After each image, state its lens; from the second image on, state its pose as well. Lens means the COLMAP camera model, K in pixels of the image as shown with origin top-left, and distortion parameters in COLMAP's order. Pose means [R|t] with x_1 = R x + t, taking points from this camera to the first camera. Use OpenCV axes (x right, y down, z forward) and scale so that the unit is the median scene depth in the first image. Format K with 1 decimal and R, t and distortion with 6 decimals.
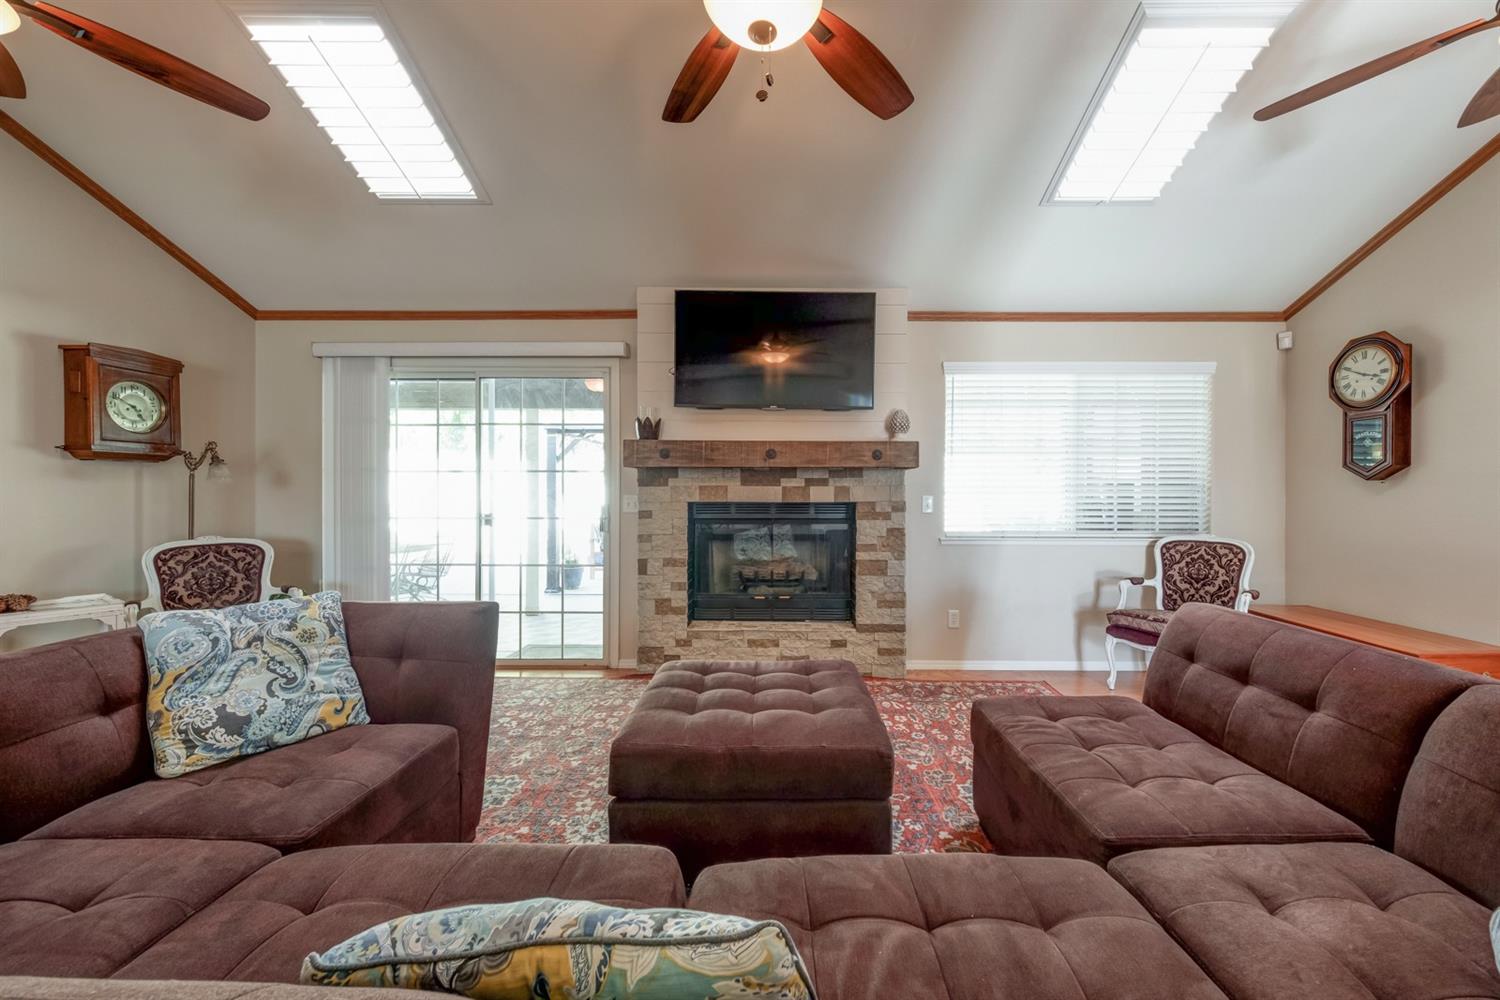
lens RADIAL K [[568.3, 0, 761.8], [0, 568.3, 491.7], [0, 0, 1]] dist [-0.001375, -0.000383]
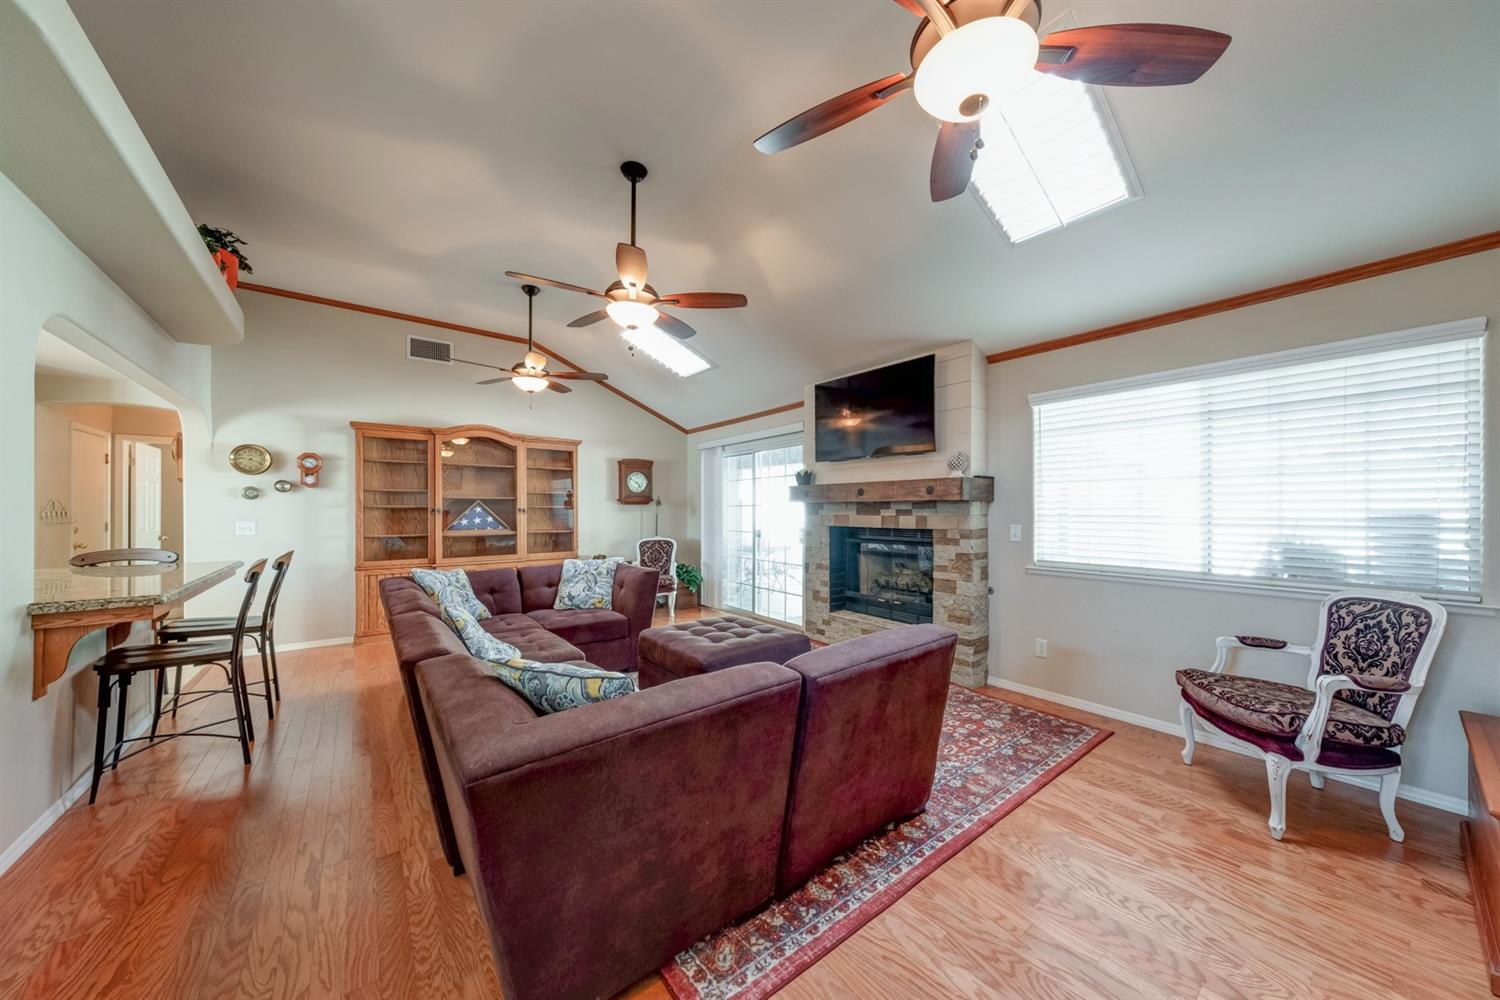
lens RADIAL K [[505.4, 0, 752.0], [0, 505.4, 504.1], [0, 0, 1]] dist [-0.002534, -0.000039]
pose [[0.617617, -0.012136, -0.786385, 0.770696], [0.001336, 0.999896, -0.014382, -0.019757], [0.786478, 0.007832, 0.617569, 0.044061]]
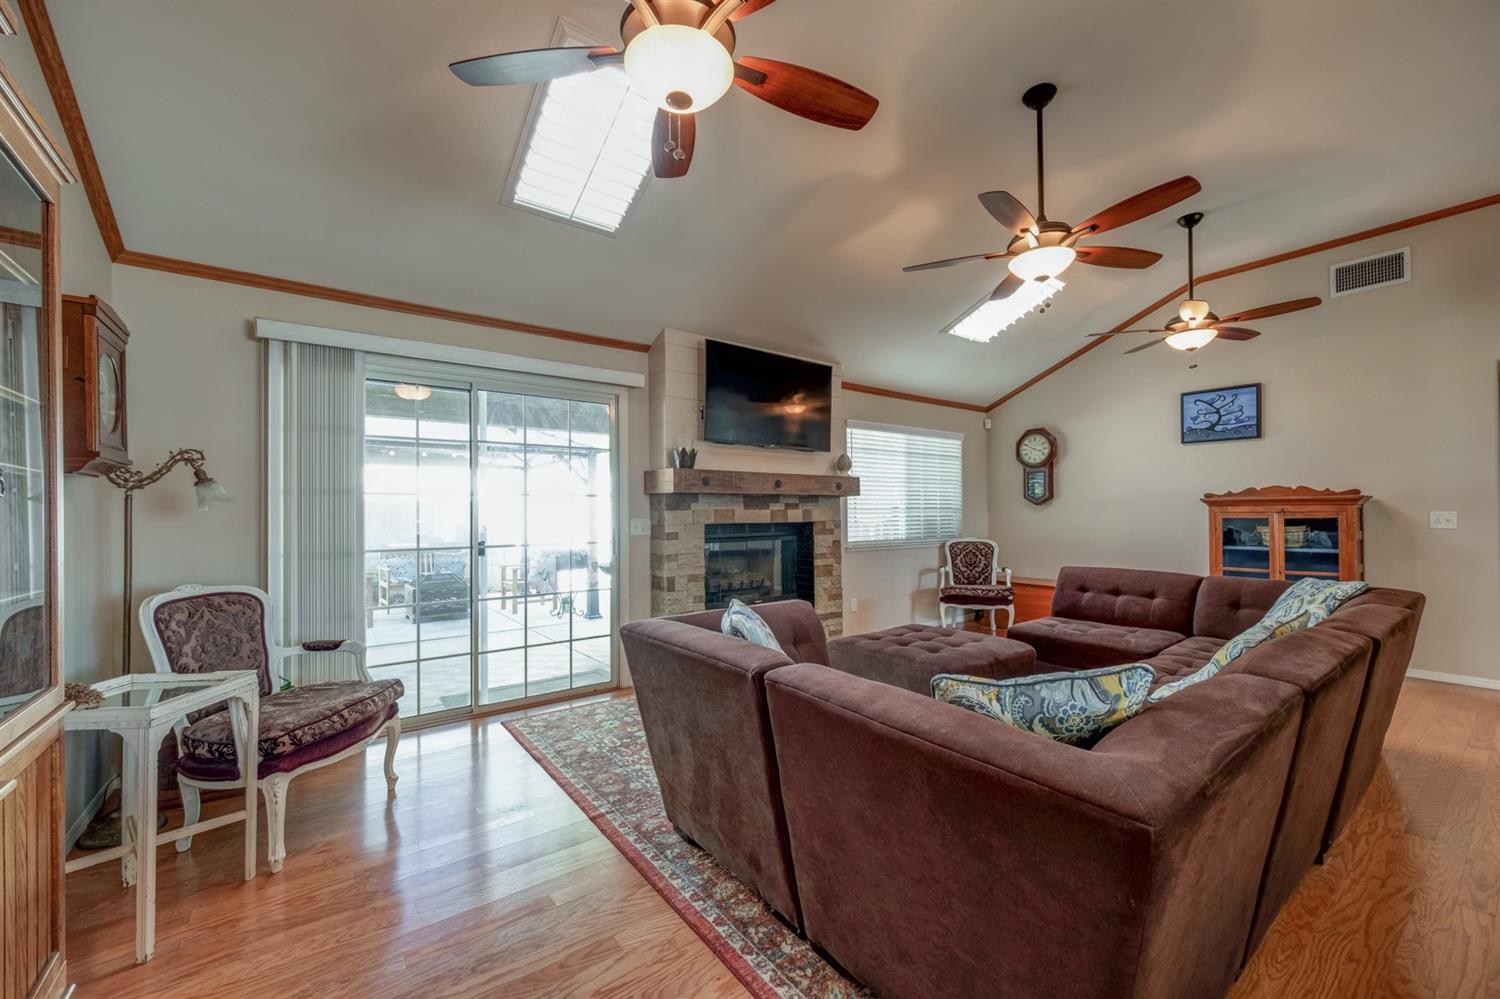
lens RADIAL K [[595.6, 0, 754.5], [0, 595.6, 505.4], [0, 0, 1]] dist [0.002118, 0.000194]
pose [[0.793476, 0.000086, 0.608602, -0.779494], [0.010831, 0.999840, -0.014263, -0.000570], [-0.608506, 0.017909, 0.793347, -0.003840]]
